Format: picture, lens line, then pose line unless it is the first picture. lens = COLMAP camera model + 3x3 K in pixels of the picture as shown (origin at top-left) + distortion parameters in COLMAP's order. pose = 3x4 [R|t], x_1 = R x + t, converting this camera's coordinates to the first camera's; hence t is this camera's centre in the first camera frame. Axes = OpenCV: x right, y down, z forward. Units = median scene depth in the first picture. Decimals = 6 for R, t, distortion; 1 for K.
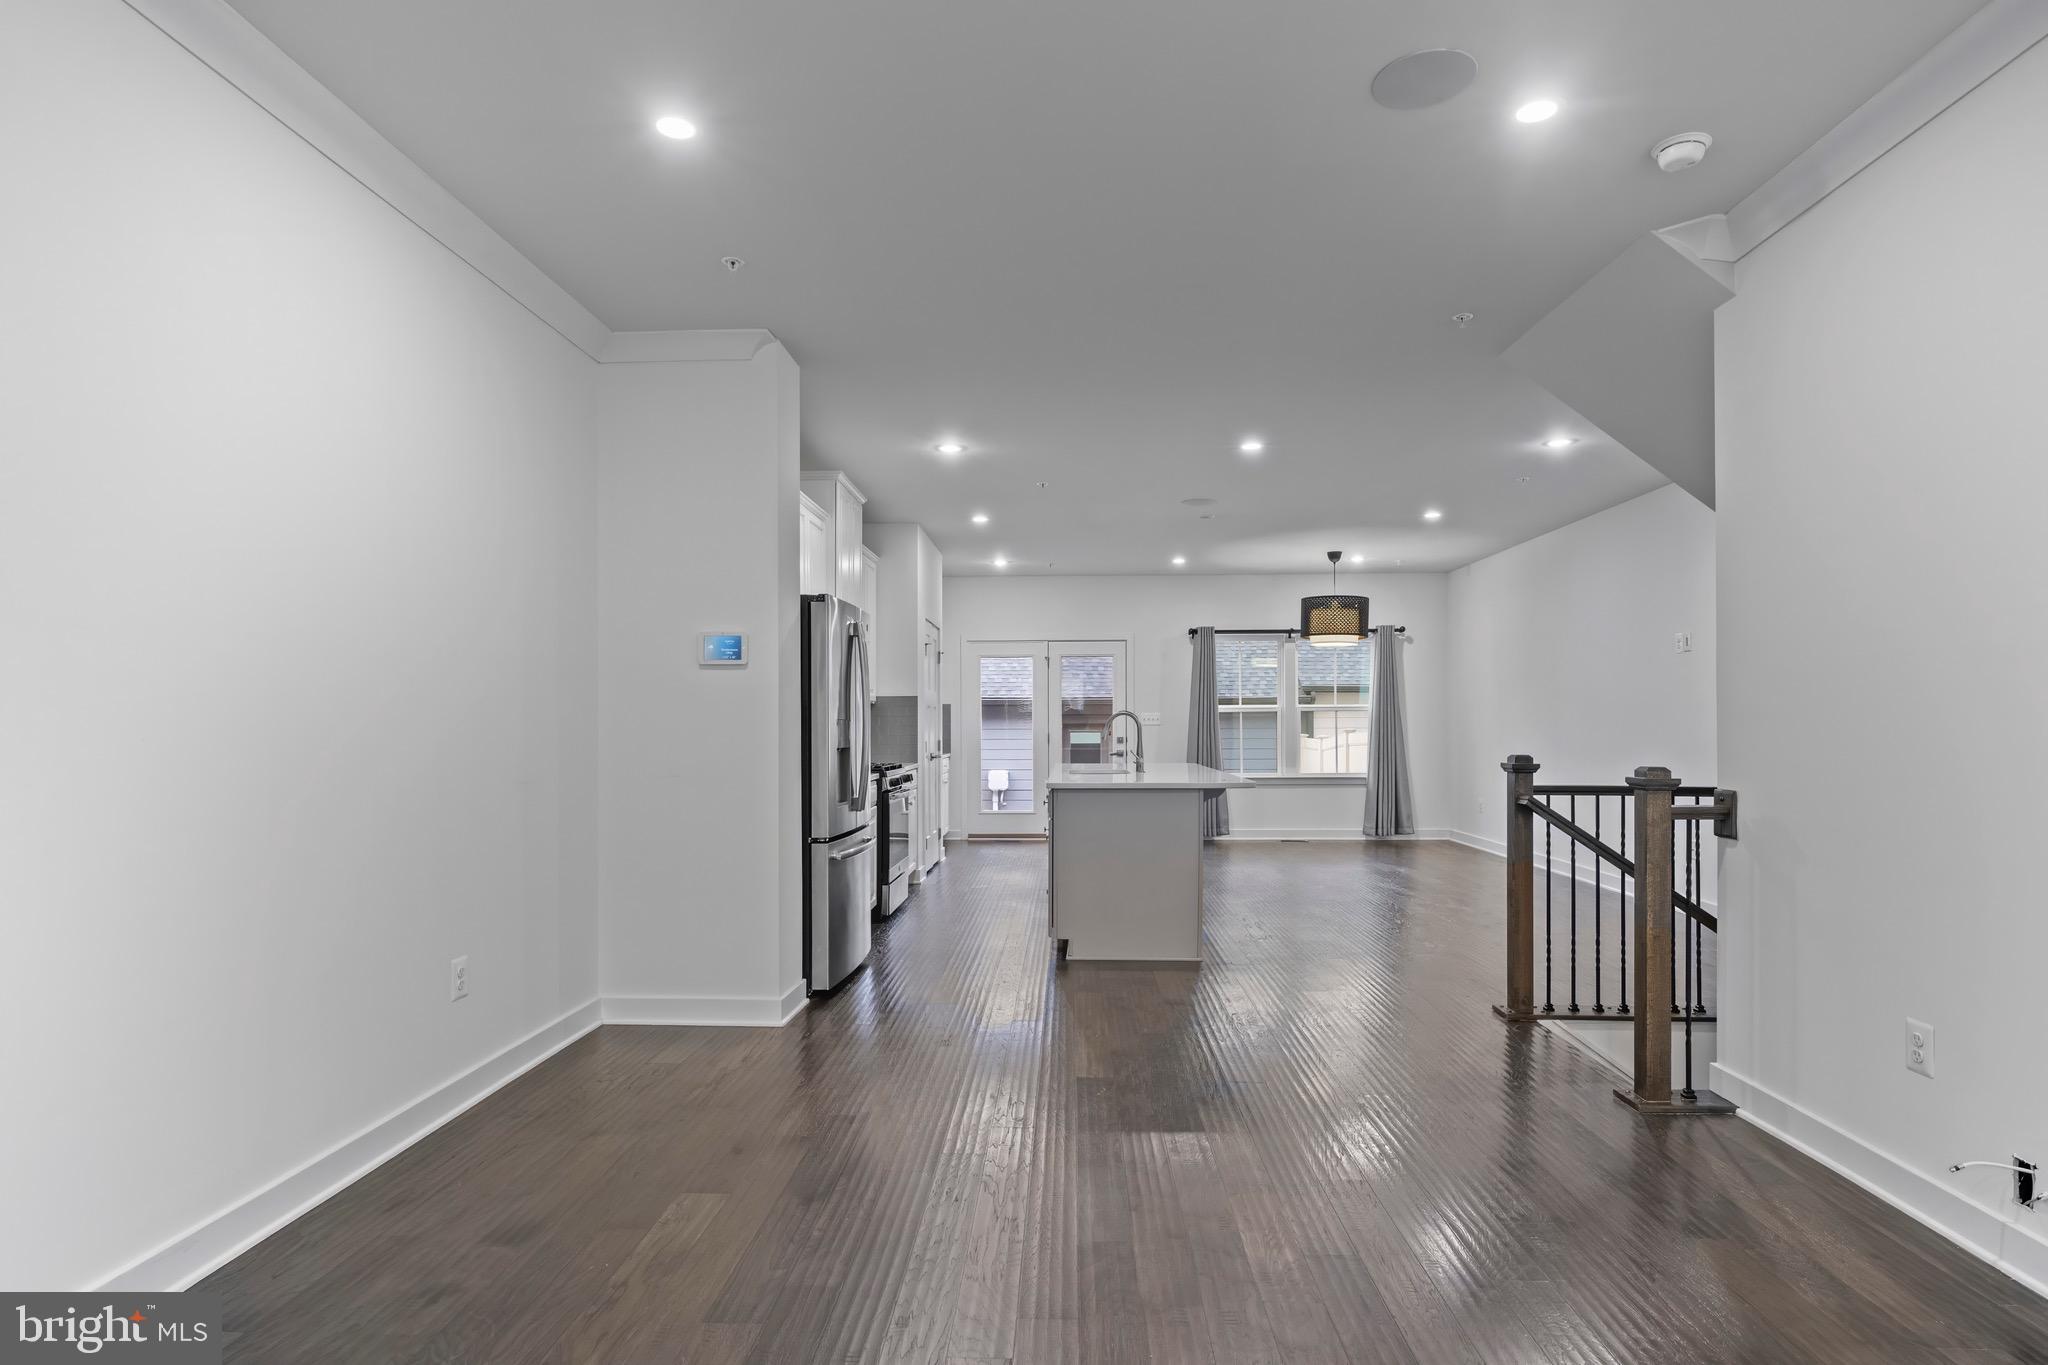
lens RADIAL K [[1096.2, 0, 1036.2], [0, 1096.2, 710.5], [0, 0, 1]] dist [-0.000273, 0.000036]
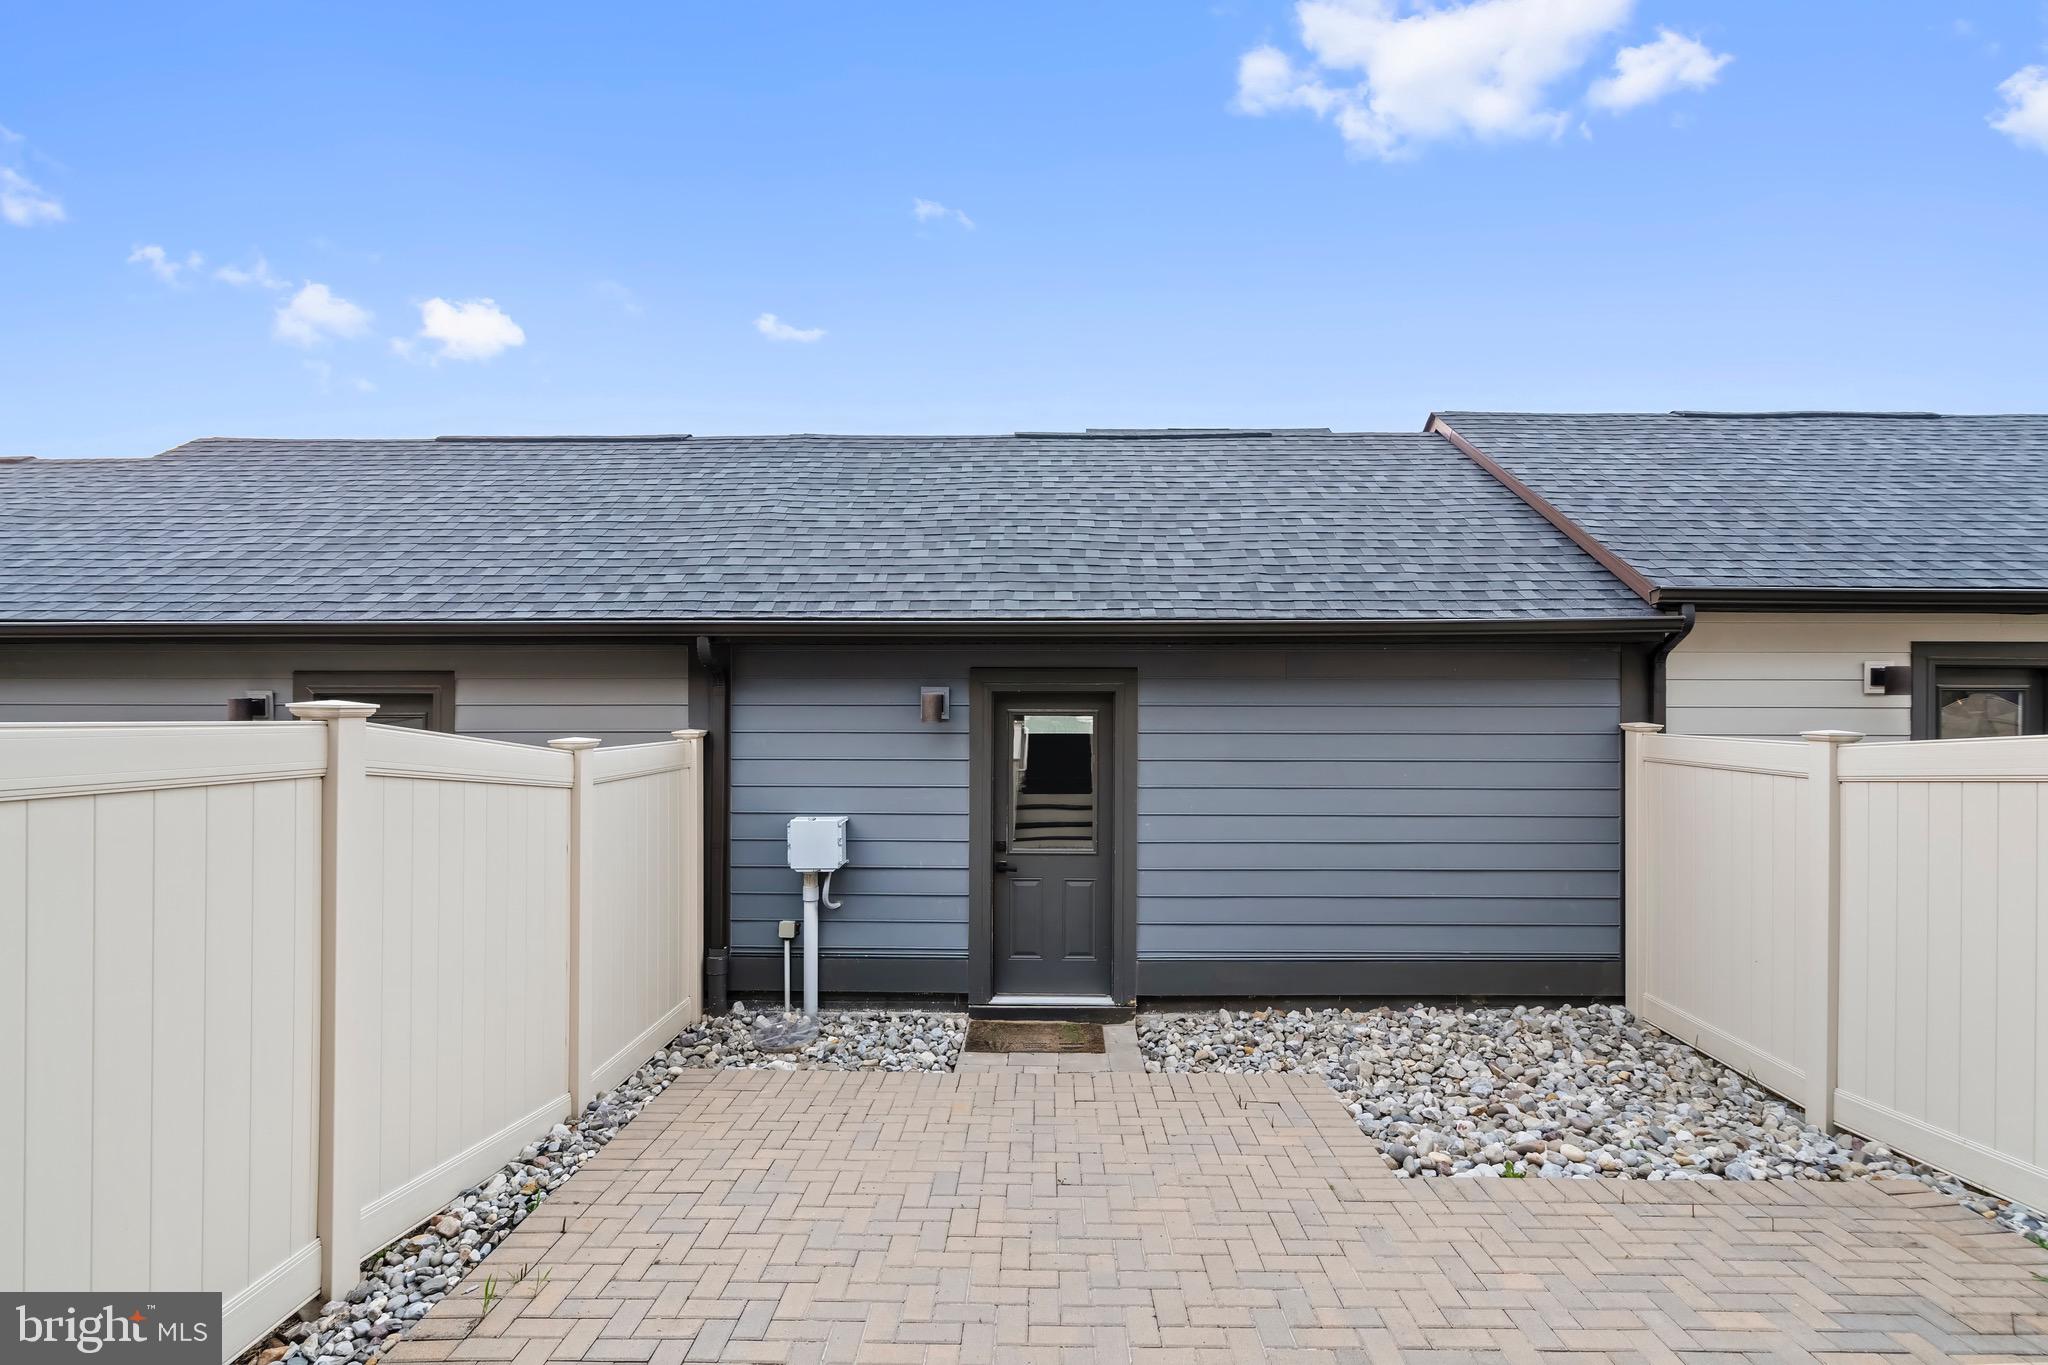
lens RADIAL K [[944.3, 0, 1030.5], [0, 944.3, 703.4], [0, 0, 1]] dist [-0.011846, 0.004901]
pose [[0.999969, 0.000646, 0.007834, 0.061461], [-0.000750, 0.999912, 0.013264, 0.020656], [-0.007825, -0.013270, 0.999881, 1.192341]]
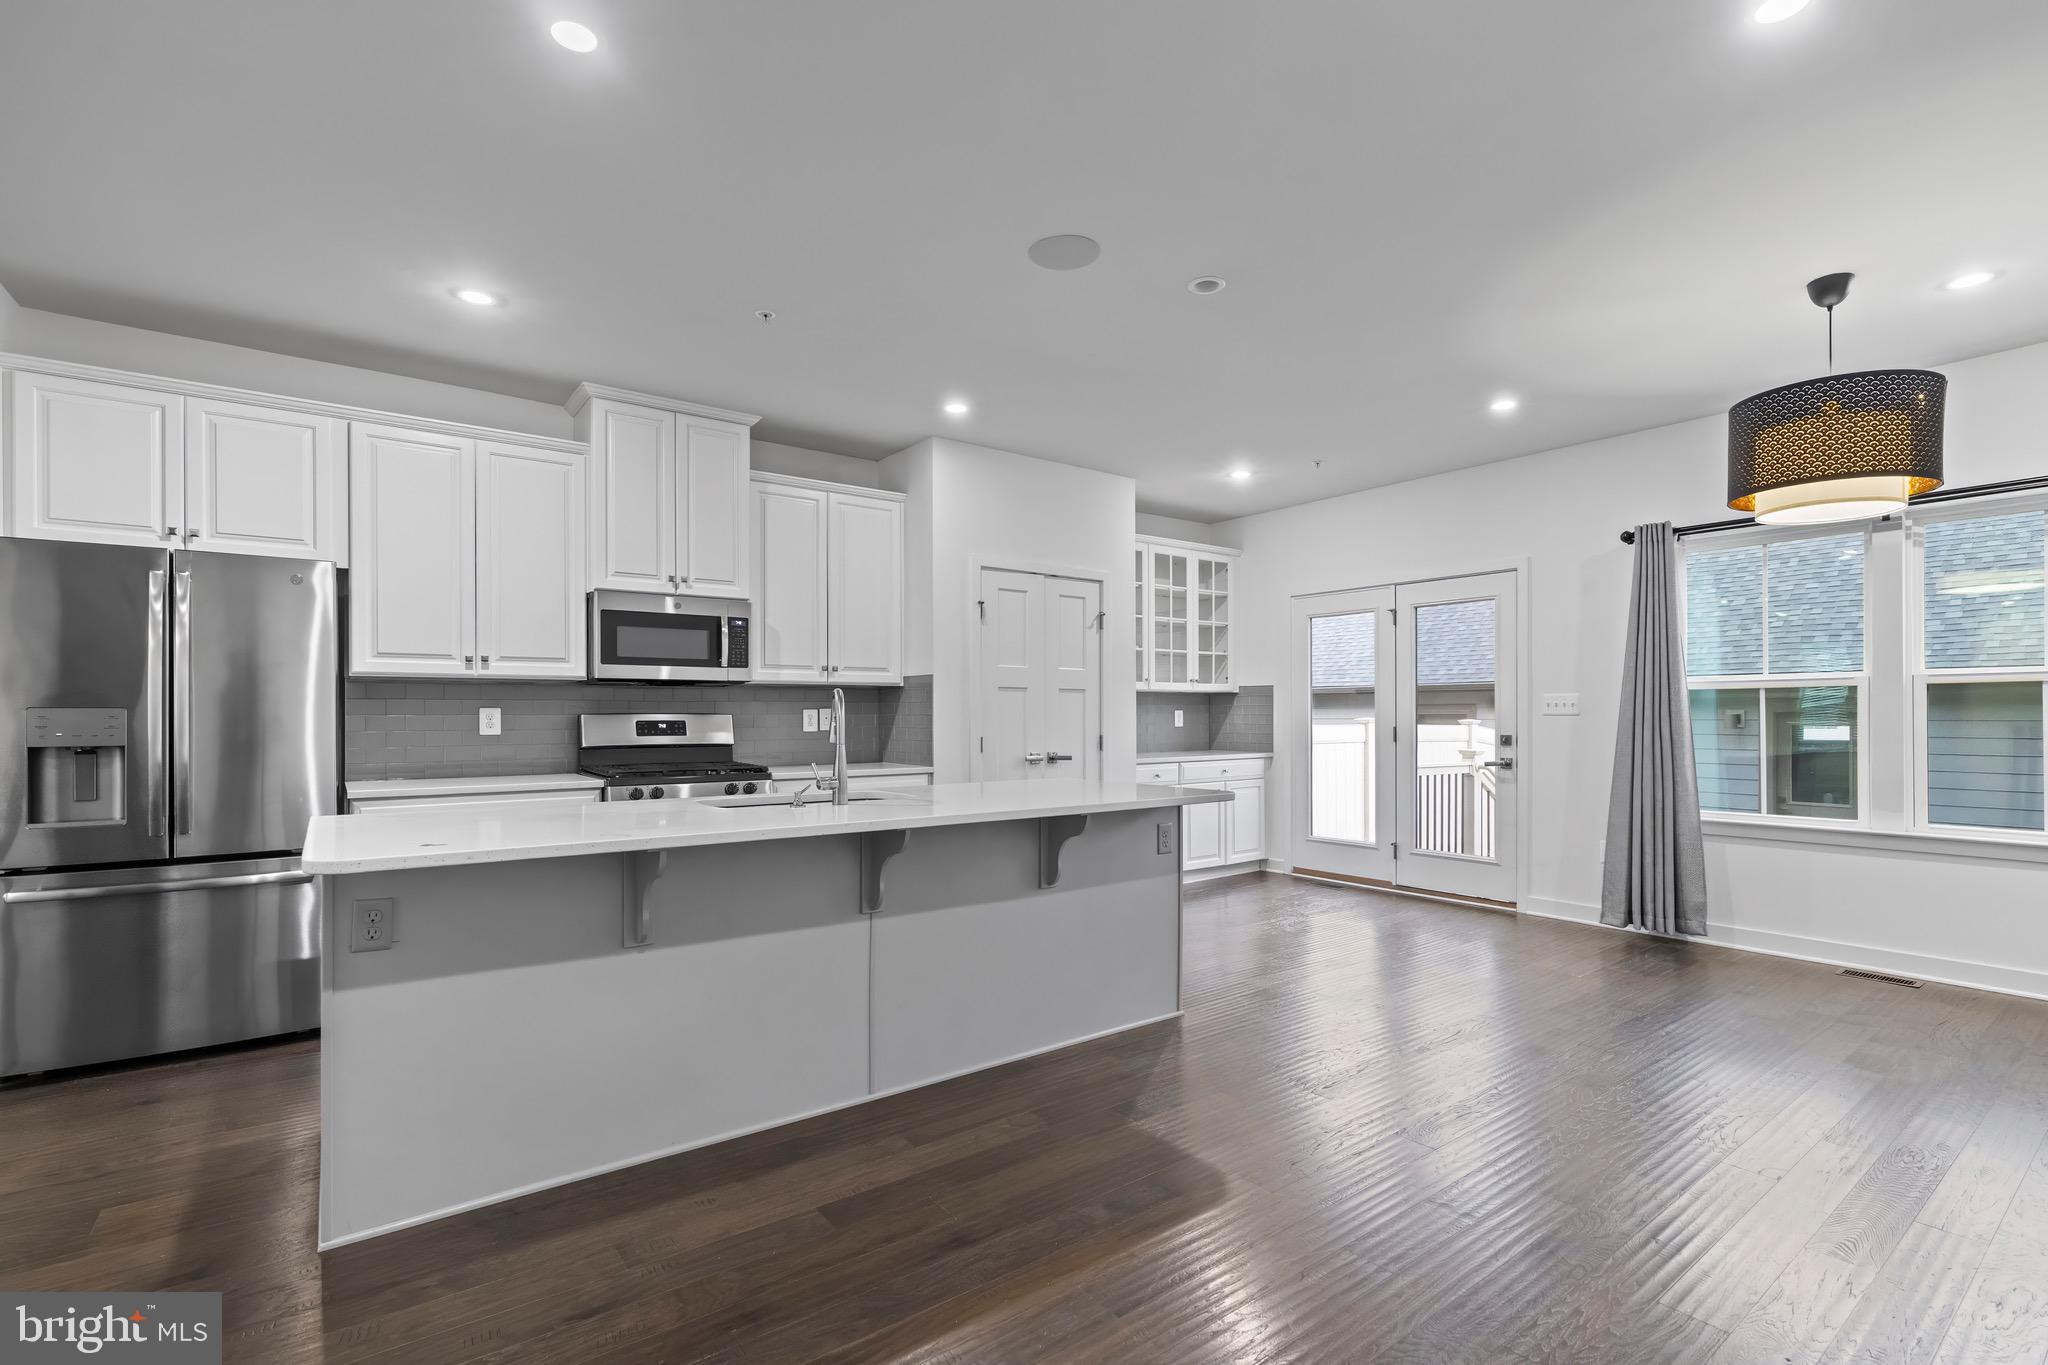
lens RADIAL K [[931.2, 0, 1034.1], [0, 931.2, 712.7], [0, 0, 1]] dist [-0.012772, 0.004225]
pose [[0.626733, -0.000472, -0.779234, 0.321250], [0.009339, 0.999933, 0.006905, 0.006451], [0.779178, -0.011605, 0.626695, 0.515977]]
